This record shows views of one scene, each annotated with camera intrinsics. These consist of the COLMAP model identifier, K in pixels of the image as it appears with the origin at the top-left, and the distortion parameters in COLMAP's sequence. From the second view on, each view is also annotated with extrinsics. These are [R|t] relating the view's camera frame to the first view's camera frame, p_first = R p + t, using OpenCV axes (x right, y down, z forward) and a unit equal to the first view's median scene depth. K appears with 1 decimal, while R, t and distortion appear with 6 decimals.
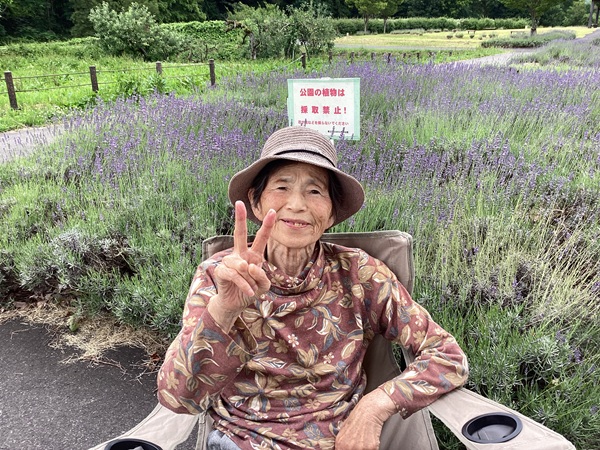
lens RADIAL K [[553.4, 0, 300.0], [0, 553.4, 225.0], [0, 0, 1]] dist [0.140338, -0.302888]
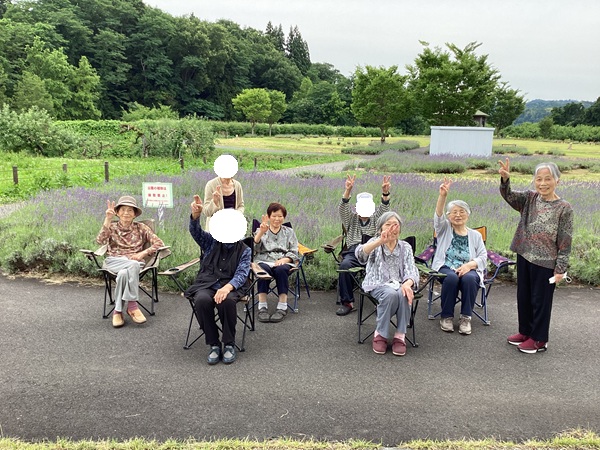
lens RADIAL K [[553.4, 0, 300.0], [0, 553.4, 225.0], [0, 0, 1]] dist [0.140338, -0.302888]
pose [[0.983219, 0.004506, 0.182372, 0.019531], [0.025450, 0.986531, -0.161585, 0.029983], [-0.180643, 0.163514, 0.969861, -0.131813]]
